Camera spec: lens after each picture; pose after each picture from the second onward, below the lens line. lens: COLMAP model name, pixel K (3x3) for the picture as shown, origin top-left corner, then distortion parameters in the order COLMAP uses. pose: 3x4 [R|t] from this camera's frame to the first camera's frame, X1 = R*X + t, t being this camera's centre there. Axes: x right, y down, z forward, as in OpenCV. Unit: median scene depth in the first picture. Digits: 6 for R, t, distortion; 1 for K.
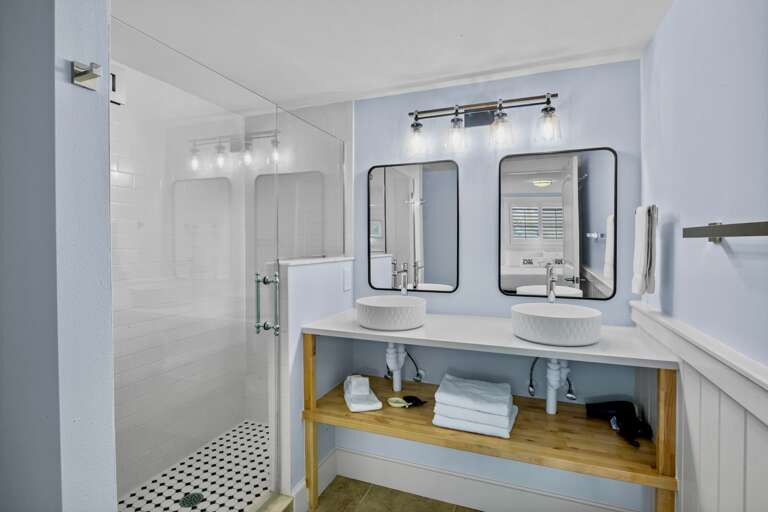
lens RADIAL K [[374.6, 0, 383.6], [0, 374.6, 253.7], [0, 0, 1]] dist [-0.012085, -0.001990]
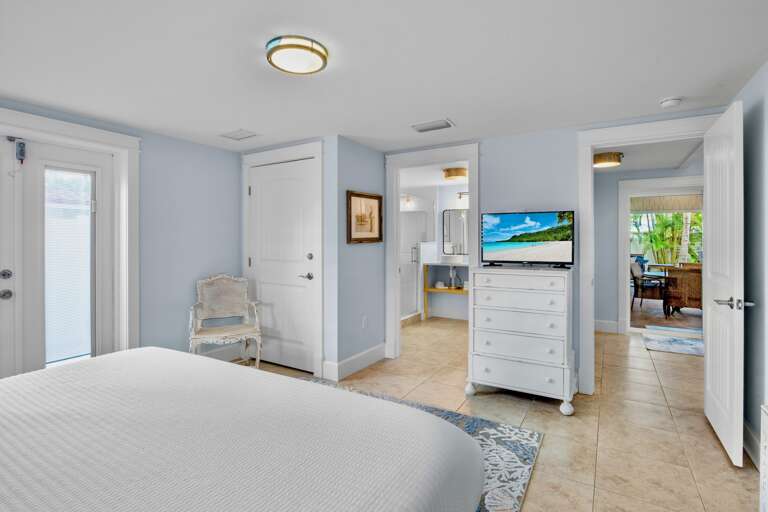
lens RADIAL K [[374.6, 0, 384.0], [0, 374.6, 249.4], [0, 0, 1]] dist [-0.012085, -0.001990]
pose [[0.985348, 0.001669, -0.170547, 0.000557], [-0.001090, 0.999993, 0.003490, 0.063108], [0.170552, -0.003253, 0.985343, -2.173308]]
